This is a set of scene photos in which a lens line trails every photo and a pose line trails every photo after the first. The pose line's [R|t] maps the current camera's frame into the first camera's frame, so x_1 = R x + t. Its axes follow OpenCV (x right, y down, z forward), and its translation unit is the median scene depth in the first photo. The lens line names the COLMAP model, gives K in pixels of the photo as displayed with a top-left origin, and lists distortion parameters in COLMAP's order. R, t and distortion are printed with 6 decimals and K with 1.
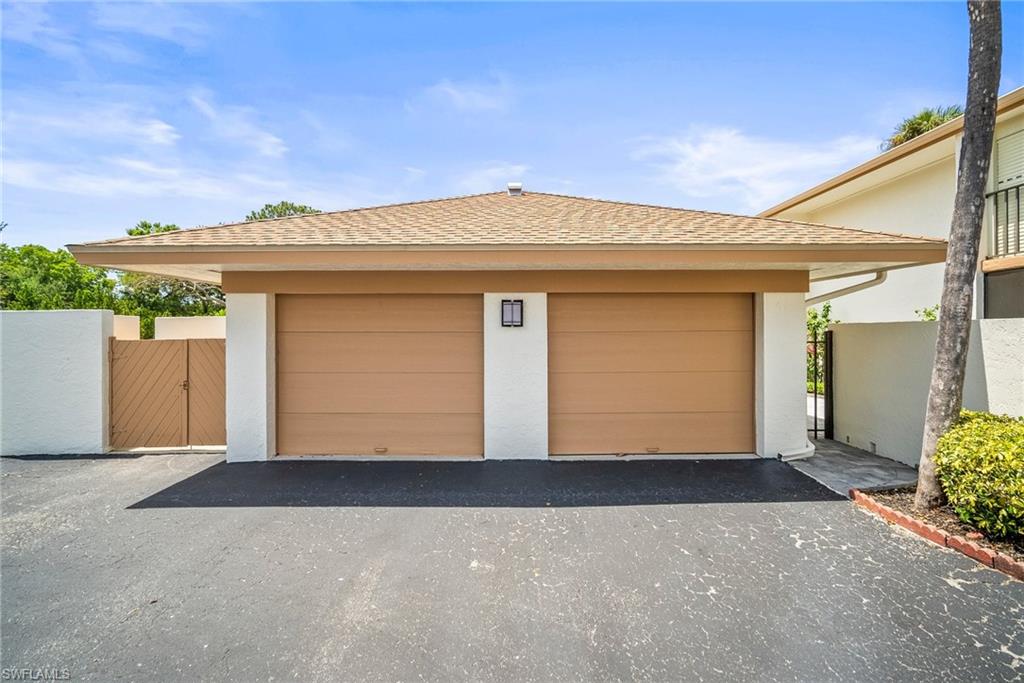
lens RADIAL K [[456.3, 0, 516.5], [0, 456.3, 331.2], [0, 0, 1]] dist [-0.005443, 0.000722]
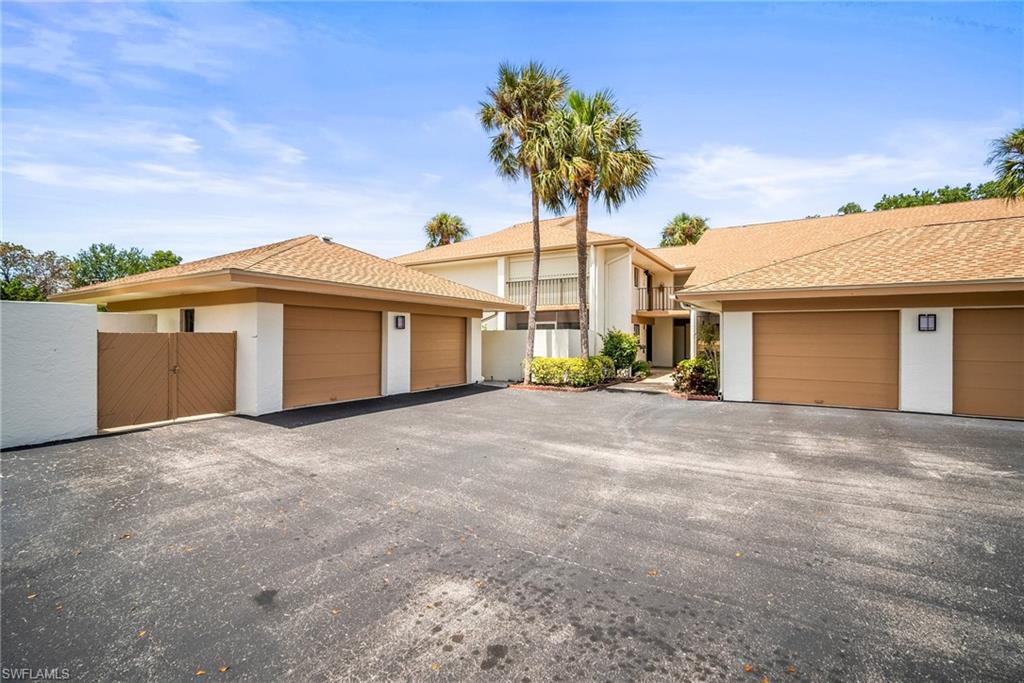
lens RADIAL K [[456.3, 0, 511.8], [0, 456.3, 335.7], [0, 0, 1]] dist [-0.005443, 0.000722]
pose [[0.522294, 0.011119, 0.852693, -1.434225], [-0.001948, 0.999928, -0.011845, 0.042333], [-0.852763, 0.004526, 0.522278, -0.479782]]
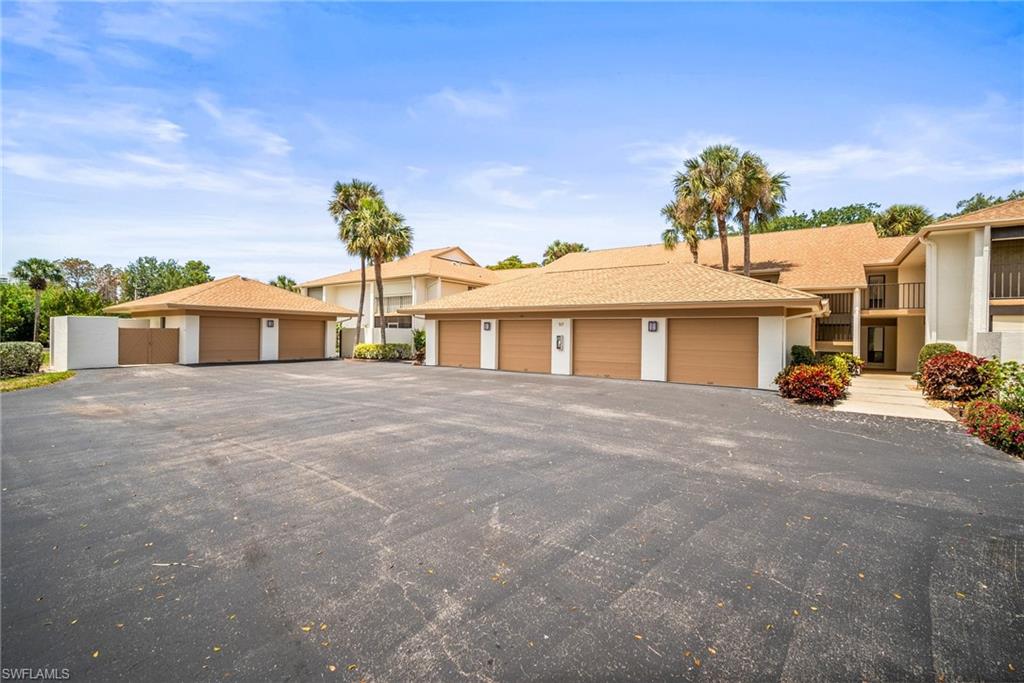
lens RADIAL K [[456.3, 0, 515.1], [0, 456.3, 339.5], [0, 0, 1]] dist [-0.005443, 0.000722]
pose [[0.578125, 0.006479, 0.815922, -1.956621], [-0.014014, 0.999900, 0.001990, 0.058887], [-0.815828, -0.012585, 0.578158, -2.963365]]
